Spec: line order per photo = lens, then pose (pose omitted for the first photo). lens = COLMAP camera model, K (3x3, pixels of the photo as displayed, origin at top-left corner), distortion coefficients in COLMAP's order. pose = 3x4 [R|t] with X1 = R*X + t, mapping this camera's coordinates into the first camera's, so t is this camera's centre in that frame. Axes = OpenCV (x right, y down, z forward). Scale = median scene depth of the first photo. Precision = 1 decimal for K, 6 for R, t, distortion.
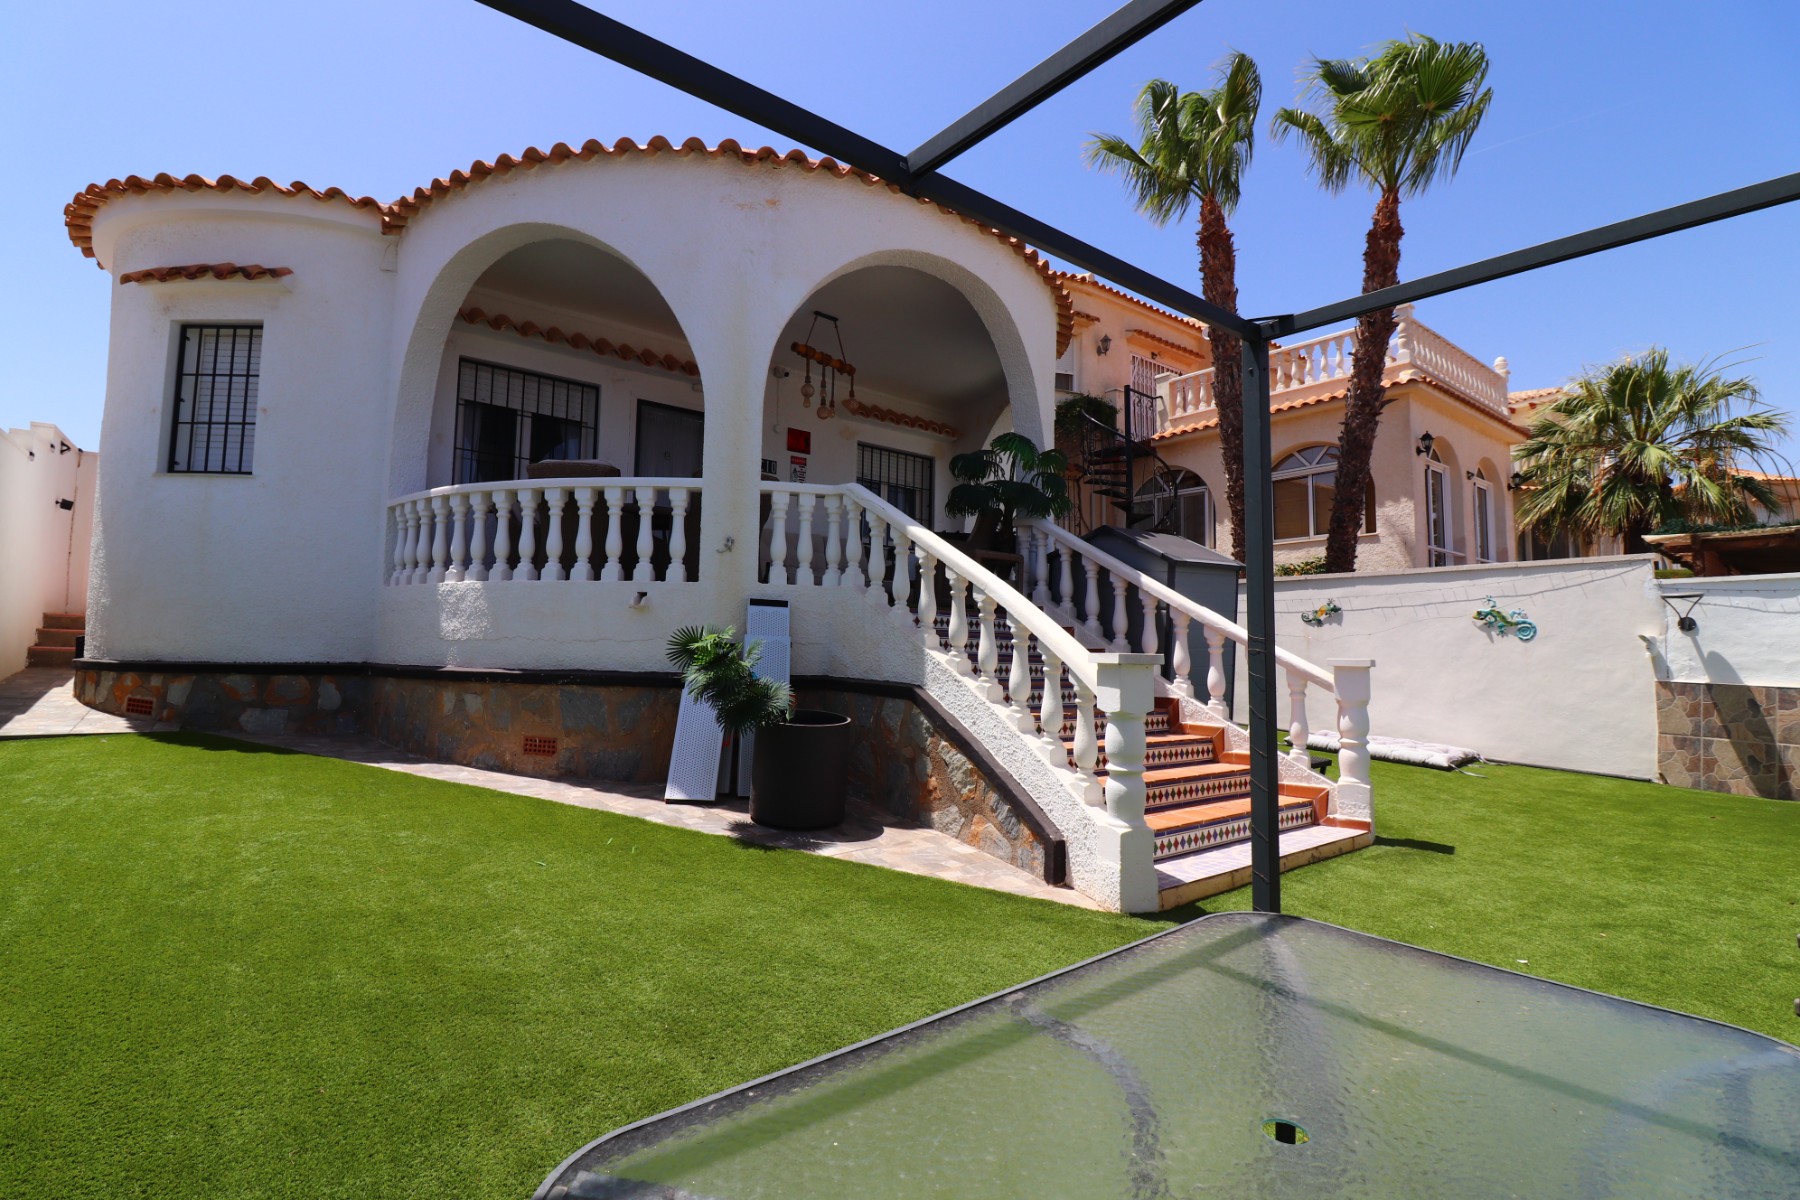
lens RADIAL K [[837.4, 0, 893.1], [0, 837.4, 597.1], [0, 0, 1]] dist [-0.018520, -0.001092]
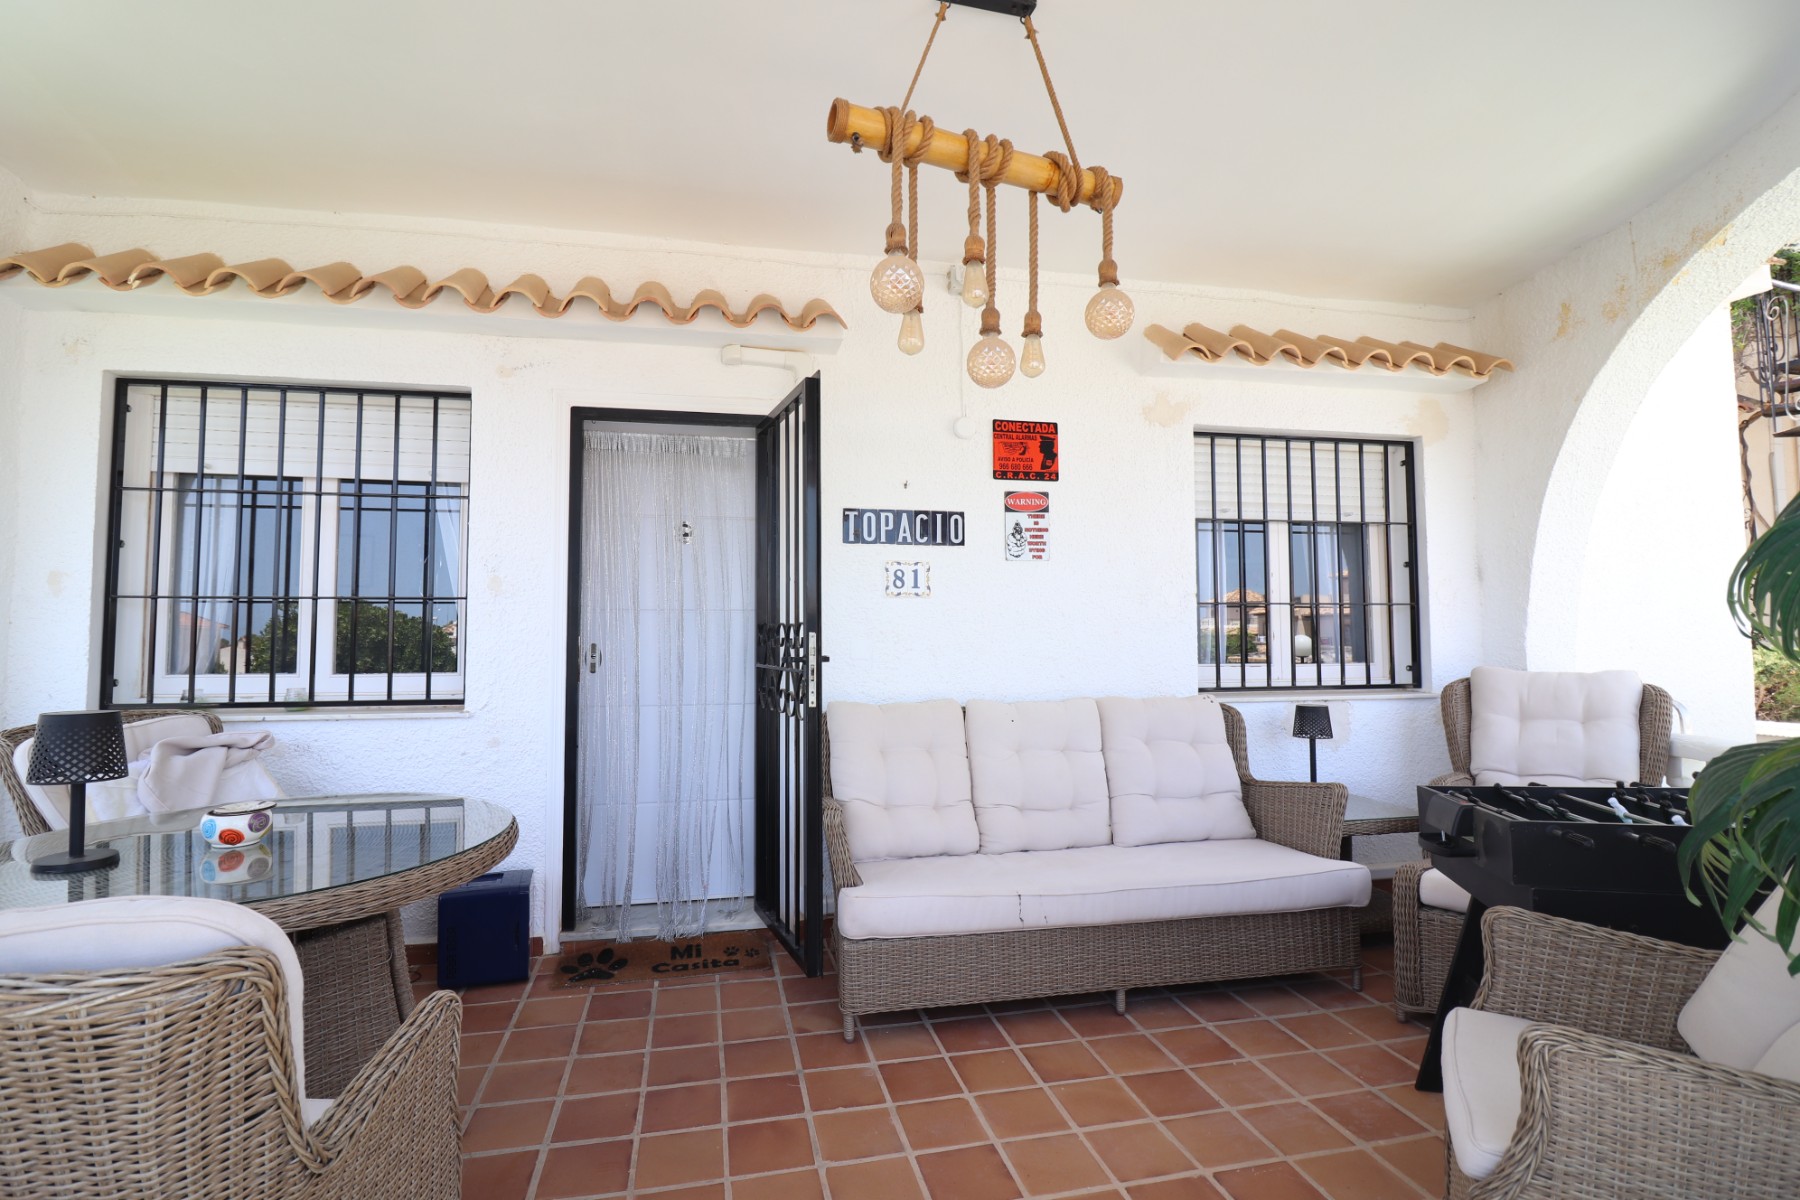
lens RADIAL K [[837.4, 0, 893.1], [0, 837.4, 597.1], [0, 0, 1]] dist [-0.018520, -0.001092]
pose [[0.889875, -0.043627, -0.454115, 0.005562], [0.053056, 0.998559, 0.008034, -0.125934], [0.453110, -0.031243, 0.890907, 0.630269]]
